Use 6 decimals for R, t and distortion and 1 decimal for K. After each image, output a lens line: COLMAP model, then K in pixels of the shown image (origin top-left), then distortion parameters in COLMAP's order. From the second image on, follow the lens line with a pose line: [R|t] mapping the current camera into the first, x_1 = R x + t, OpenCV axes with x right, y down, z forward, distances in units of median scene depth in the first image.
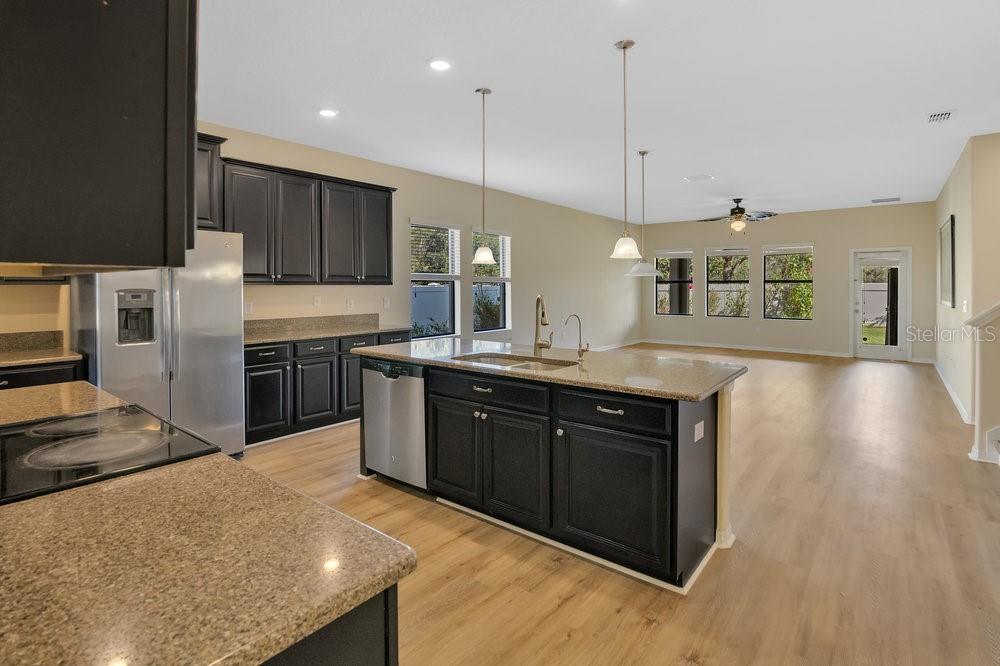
lens RADIAL K [[484.5, 0, 501.1], [0, 484.5, 292.1], [0, 0, 1]] dist [-0.024510, -0.000131]
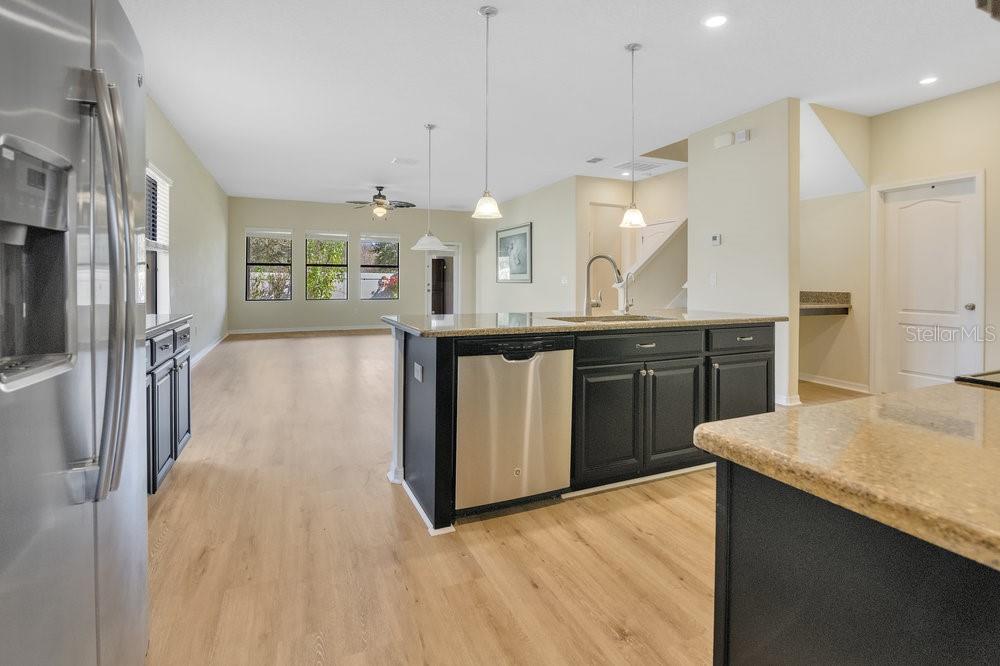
lens RADIAL K [[478.8, 0, 501.0], [0, 478.8, 284.0], [0, 0, 1]] dist [-0.001609, -0.000200]
pose [[0.463207, -0.003419, 0.886244, -0.885484], [0.004373, 0.999989, 0.001572, 0.063049], [-0.886239, 0.003147, 0.463217, 0.698569]]
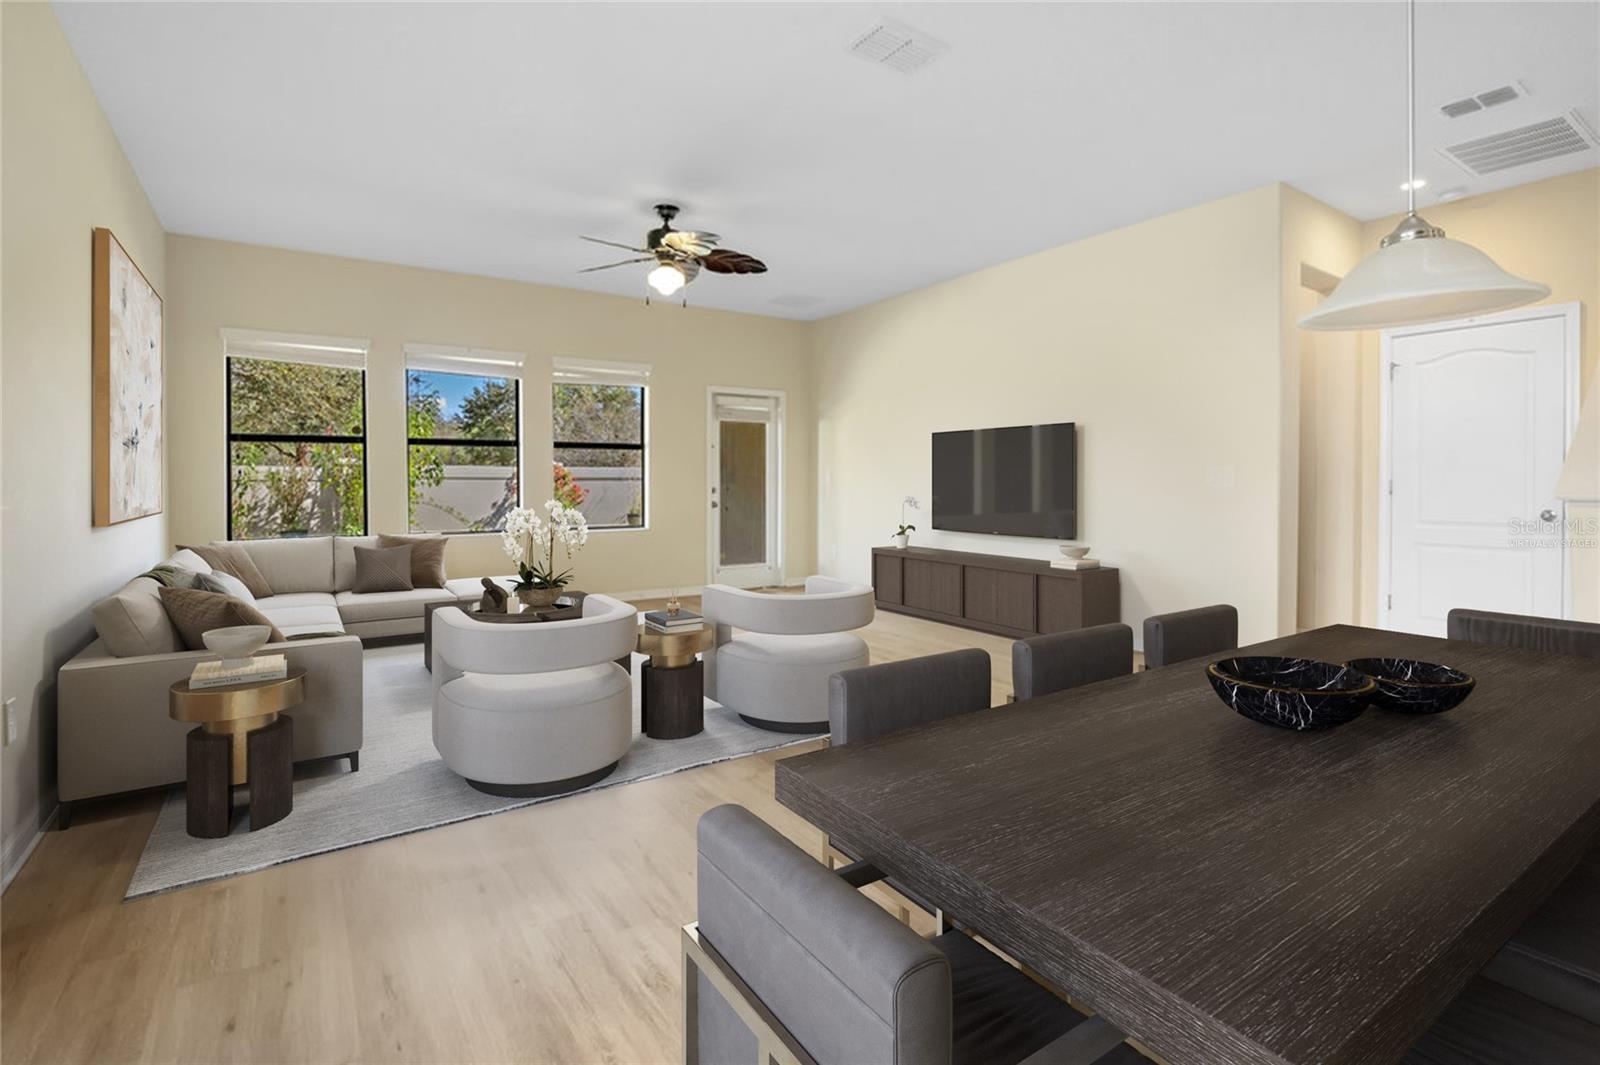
lens RADIAL K [[754.5, 0, 803.4], [0, 754.5, 484.4], [0, 0, 1]] dist [-0.021950, 0.000012]
pose [[0.291961, -0.007852, 0.956398, -0.068005], [0.013021, 0.999906, 0.004234, 0.044313], [-0.956342, 0.011217, 0.292036, 1.952950]]
